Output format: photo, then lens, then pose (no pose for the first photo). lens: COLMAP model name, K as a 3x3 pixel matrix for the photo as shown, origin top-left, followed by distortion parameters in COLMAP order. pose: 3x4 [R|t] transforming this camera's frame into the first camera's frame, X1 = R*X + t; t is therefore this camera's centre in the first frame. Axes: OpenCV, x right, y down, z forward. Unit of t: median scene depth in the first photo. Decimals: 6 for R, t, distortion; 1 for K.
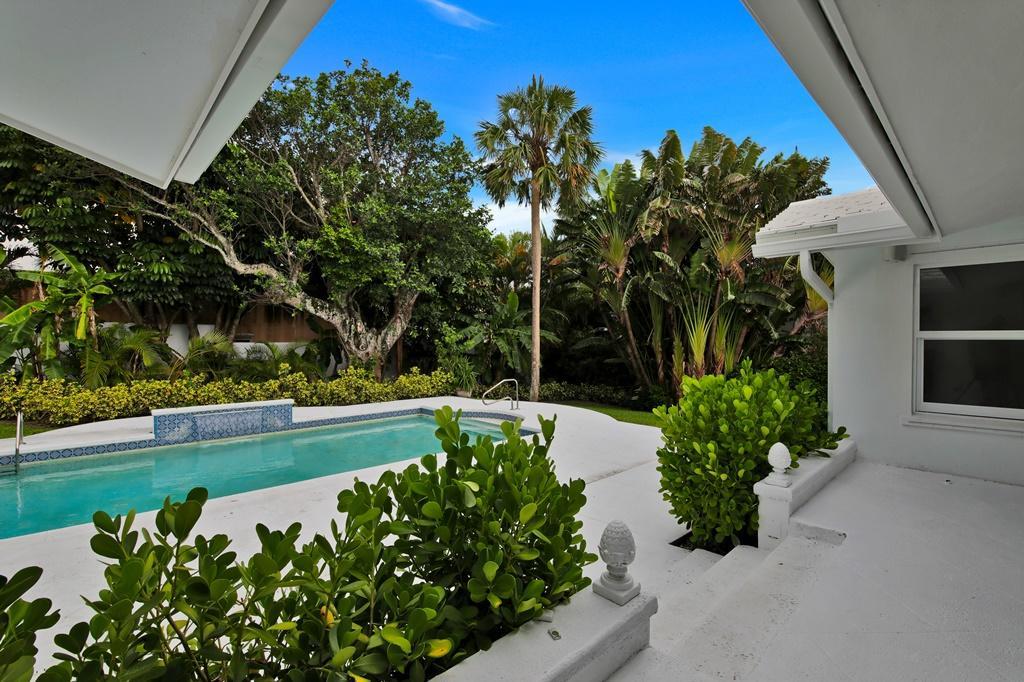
lens RADIAL K [[450.1, 0, 510.0], [0, 450.1, 335.7], [0, 0, 1]] dist [-0.004366, -0.007620]
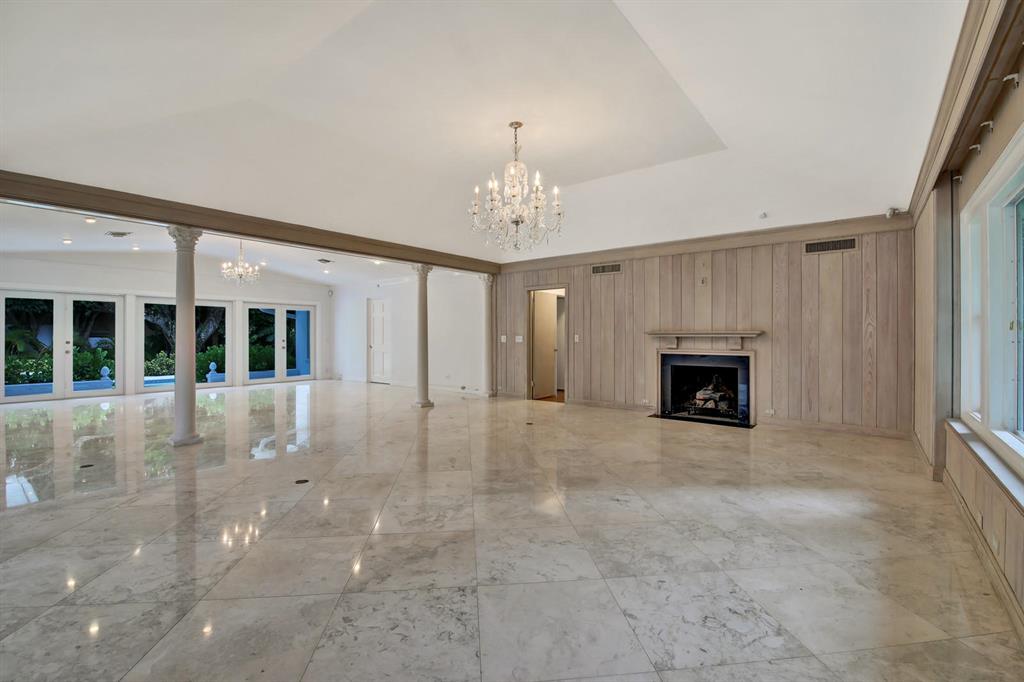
lens RADIAL K [[450.1, 0, 516.2], [0, 450.1, 336.7], [0, 0, 1]] dist [-0.004366, -0.007620]
pose [[0.989588, -0.006112, 0.143801, 0.584007], [0.004489, 0.999923, 0.011606, 0.002153], [-0.143861, -0.010840, 0.989539, -0.669168]]
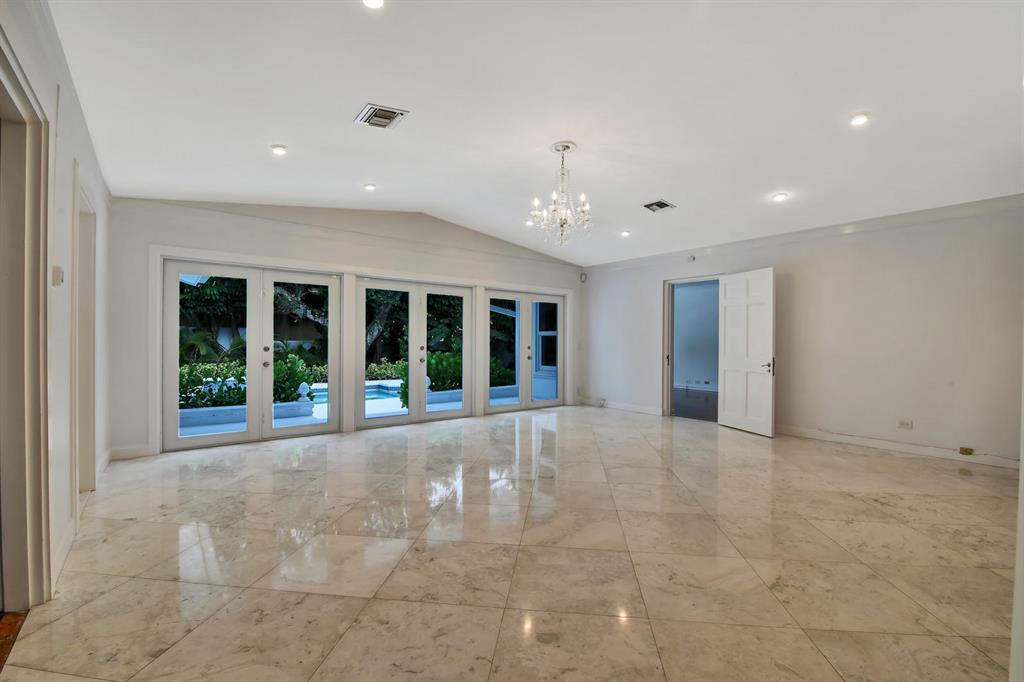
lens RADIAL K [[450.1, 0, 515.4], [0, 450.1, 337.5], [0, 0, 1]] dist [-0.004366, -0.007620]
pose [[0.995916, 0.000540, -0.090282, 0.322020], [-0.000382, 0.999998, 0.001768, 0.003976], [0.090283, -0.001727, 0.995915, -0.355241]]
